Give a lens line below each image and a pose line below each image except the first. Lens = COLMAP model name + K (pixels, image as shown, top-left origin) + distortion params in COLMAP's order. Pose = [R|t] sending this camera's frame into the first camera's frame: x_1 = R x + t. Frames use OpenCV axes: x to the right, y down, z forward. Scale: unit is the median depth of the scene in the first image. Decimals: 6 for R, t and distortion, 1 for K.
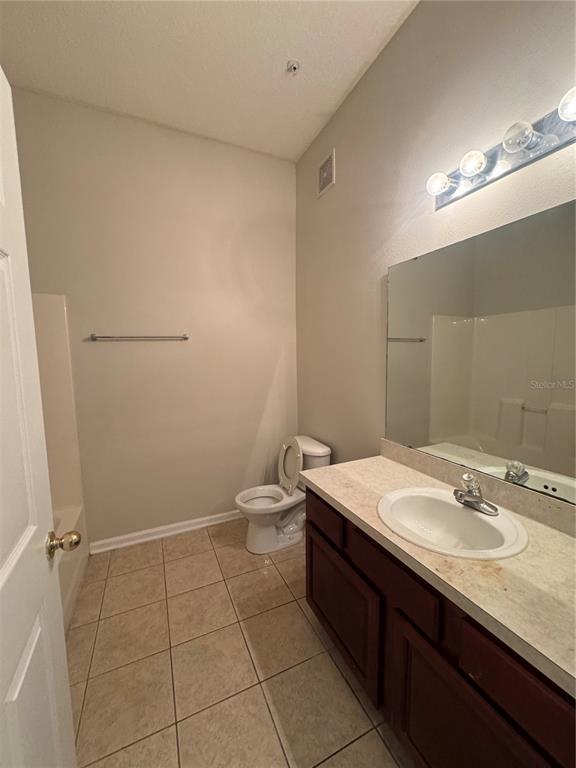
lens RADIAL K [[304.8, 0, 286.2], [0, 304.8, 382.7], [0, 0, 1]] dist [0.002987, 0.000486]
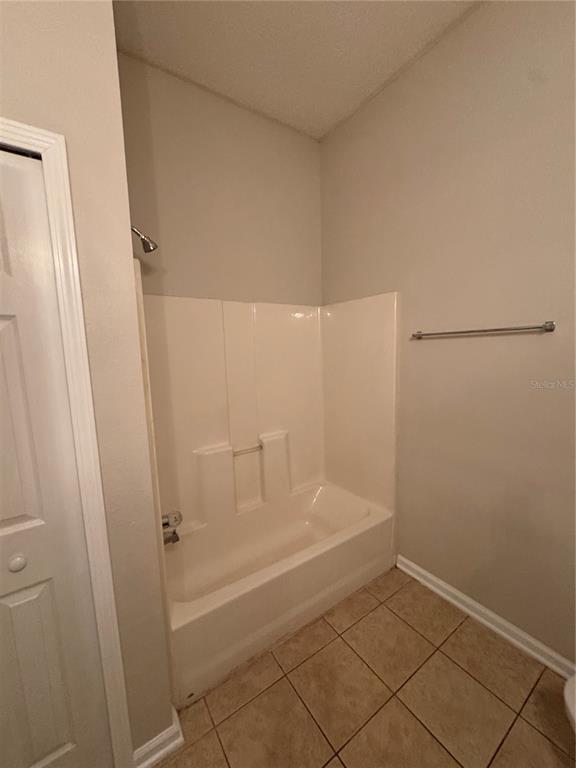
lens RADIAL K [[304.8, 0, 290.7], [0, 304.8, 386.2], [0, 0, 1]] dist [0.002987, 0.000486]
pose [[0.200452, 0.127333, -0.971394, 0.149050], [-0.081443, 0.990252, 0.112999, -0.073459], [0.976312, 0.056463, 0.208868, 0.474039]]
